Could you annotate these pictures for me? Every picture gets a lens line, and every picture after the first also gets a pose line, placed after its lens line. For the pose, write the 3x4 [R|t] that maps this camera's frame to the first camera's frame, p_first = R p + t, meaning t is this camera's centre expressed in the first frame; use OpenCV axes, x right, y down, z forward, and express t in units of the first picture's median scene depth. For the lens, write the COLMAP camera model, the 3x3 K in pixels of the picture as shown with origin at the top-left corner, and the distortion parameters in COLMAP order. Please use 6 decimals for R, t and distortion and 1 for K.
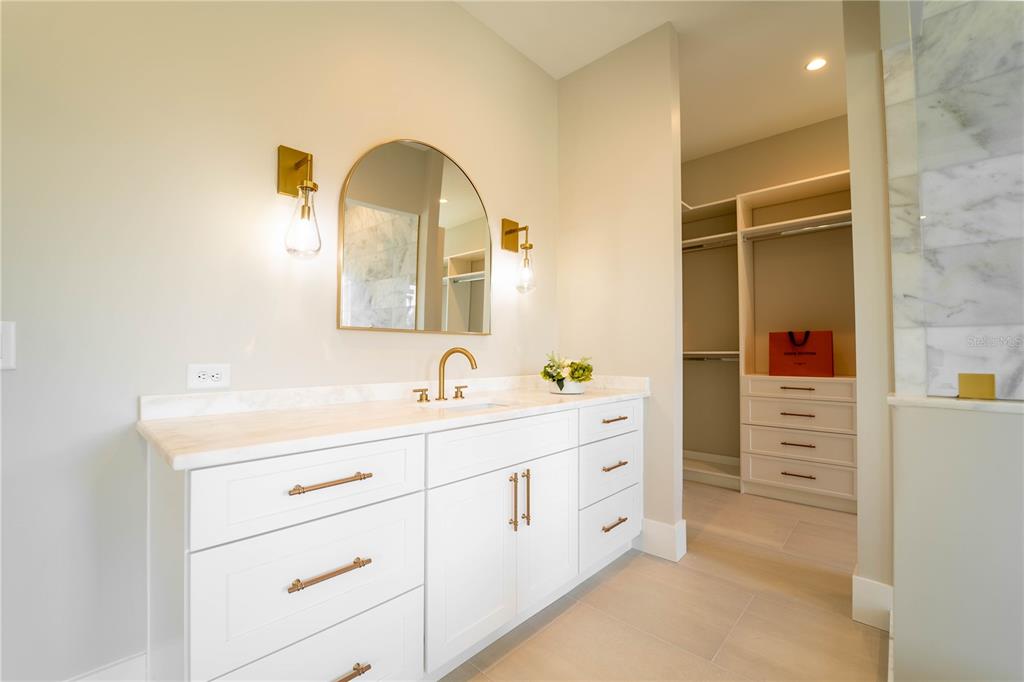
lens RADIAL K [[444.9, 0, 512.0], [0, 444.9, 341.0], [0, 0, 1]] dist [-0.022604, 0.000265]
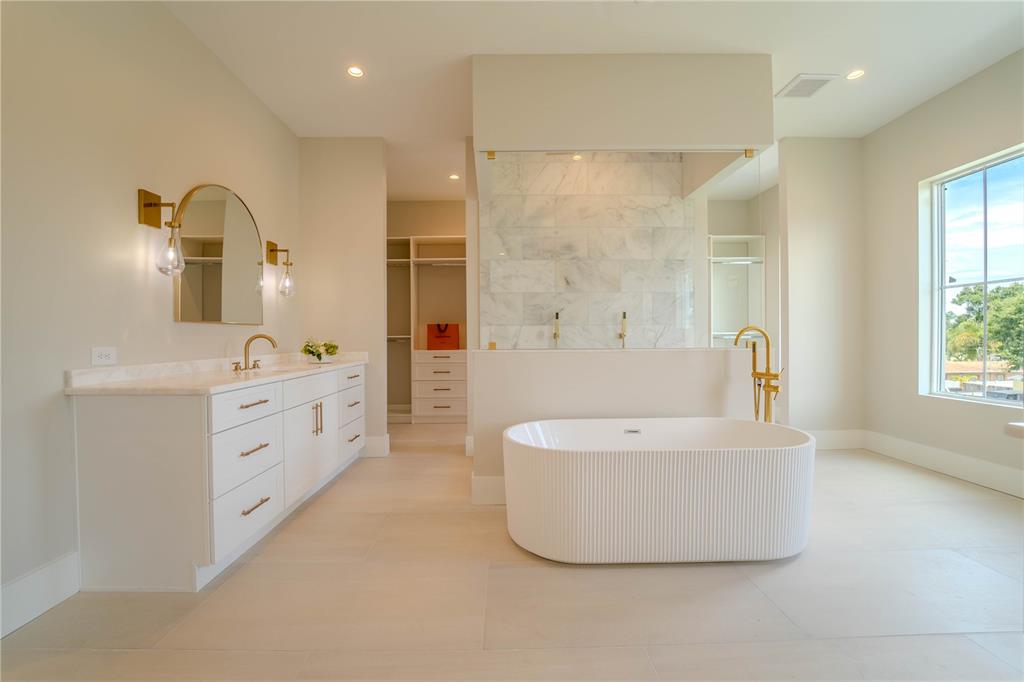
lens RADIAL K [[429.1, 0, 512.0], [0, 429.1, 341.0], [0, 0, 1]] dist [-0.024175, 0.000034]
pose [[0.721316, -0.021242, 0.692280, -0.431368], [0.003034, 0.999617, 0.027511, -0.000083], [-0.692599, -0.017744, 0.721104, -0.550851]]
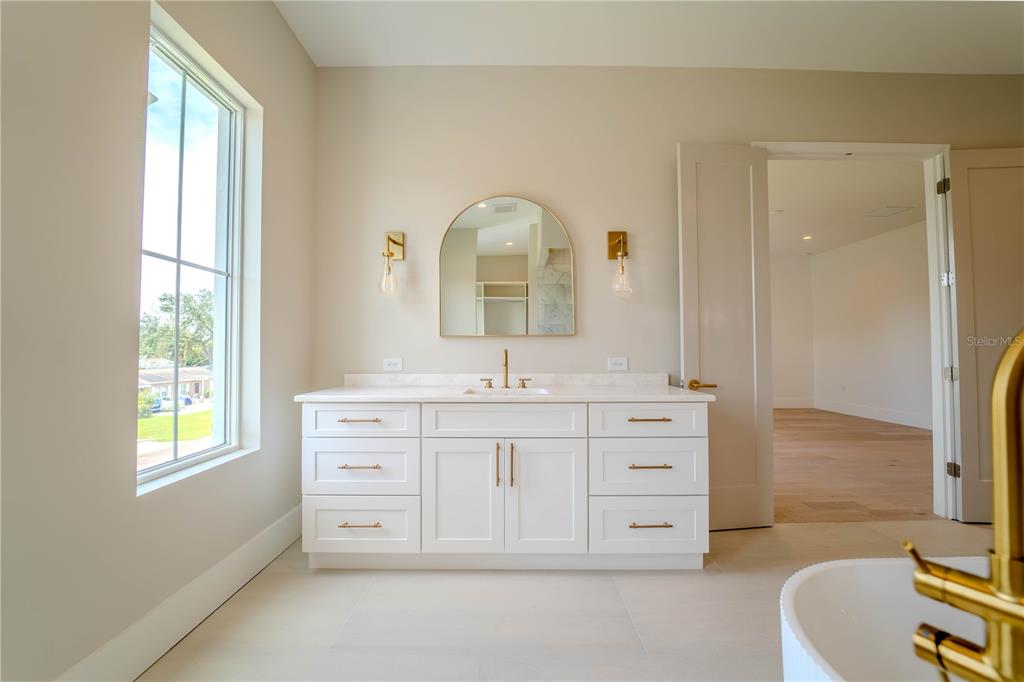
lens RADIAL K [[429.1, 0, 512.0], [0, 429.1, 341.0], [0, 0, 1]] dist [-0.024175, 0.000034]
pose [[0.685070, -0.015595, -0.728310, 0.685409], [0.013274, 0.999872, -0.008924, 0.002730], [0.728356, -0.003554, 0.685190, 0.112287]]
